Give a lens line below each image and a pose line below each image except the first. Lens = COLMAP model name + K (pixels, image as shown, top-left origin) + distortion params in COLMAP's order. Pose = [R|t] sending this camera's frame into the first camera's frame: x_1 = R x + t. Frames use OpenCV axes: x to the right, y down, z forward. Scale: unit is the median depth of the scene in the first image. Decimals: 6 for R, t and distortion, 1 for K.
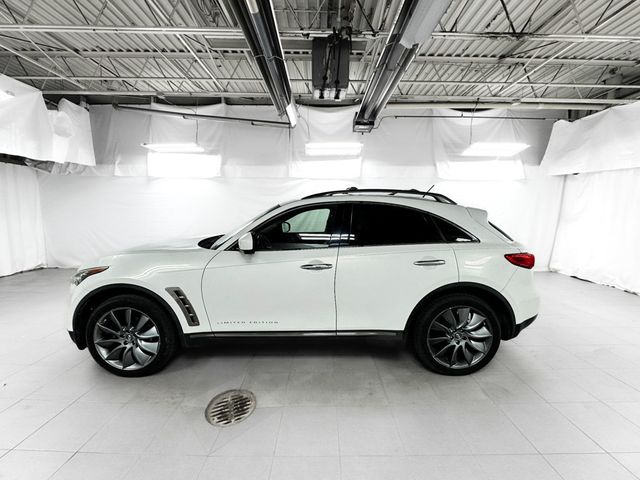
lens RADIAL K [[255.7, 0, 321.0], [0, 255.7, 238.3], [0, 0, 1]] dist [-0.009005, 0.002408]
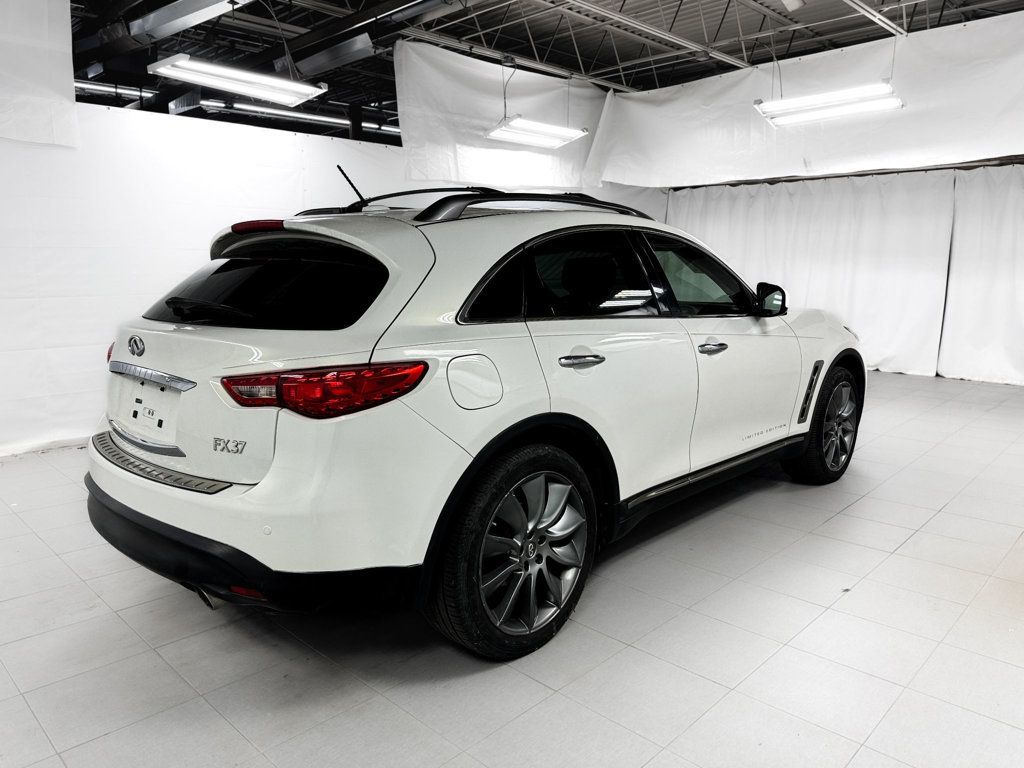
lens RADIAL K [[725.0, 0, 516.9], [0, 725.0, 392.2], [0, 0, 1]] dist [0.023395, -0.026796]
pose [[-0.686831, 0.121986, -0.716508, 0.938649], [-0.077367, 0.967943, 0.238956, -0.154580], [0.722688, 0.219557, -0.655375, 1.735619]]
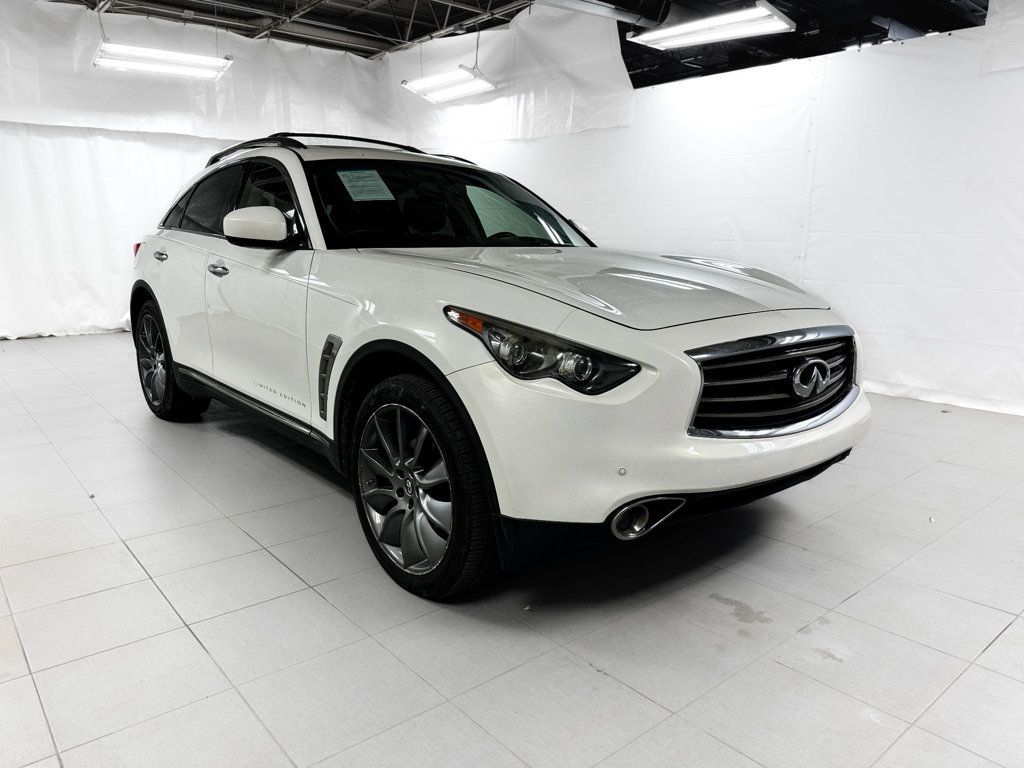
lens RADIAL K [[725.0, 0, 509.5], [0, 725.0, 387.1], [0, 0, 1]] dist [0.023395, -0.026796]
pose [[-0.648734, -0.168238, 0.742186, -1.134035], [0.069272, 0.958155, 0.277743, -0.094729], [-0.757856, 0.231594, -0.609933, 1.618657]]
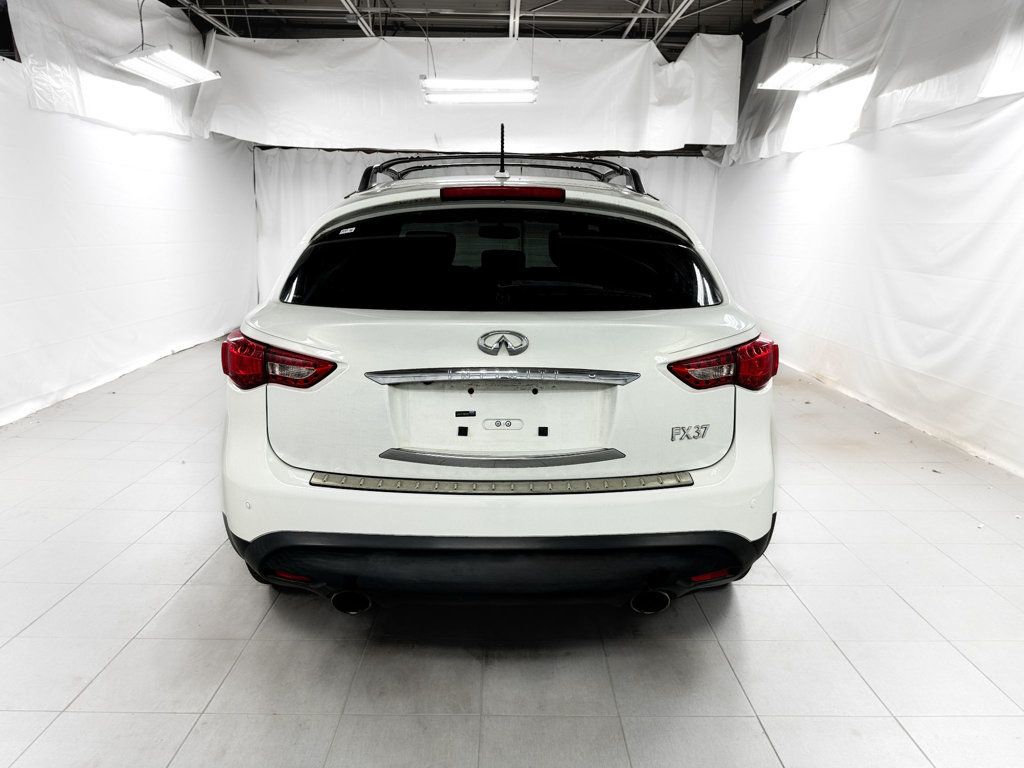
lens RADIAL K [[725.0, 0, 518.3], [0, 725.0, 387.7], [0, 0, 1]] dist [0.023395, -0.026796]
pose [[0.020815, 0.207966, -0.977914, 1.254822], [-0.116523, 0.971965, 0.204221, -0.078521], [0.992970, 0.109699, 0.044464, 0.945117]]
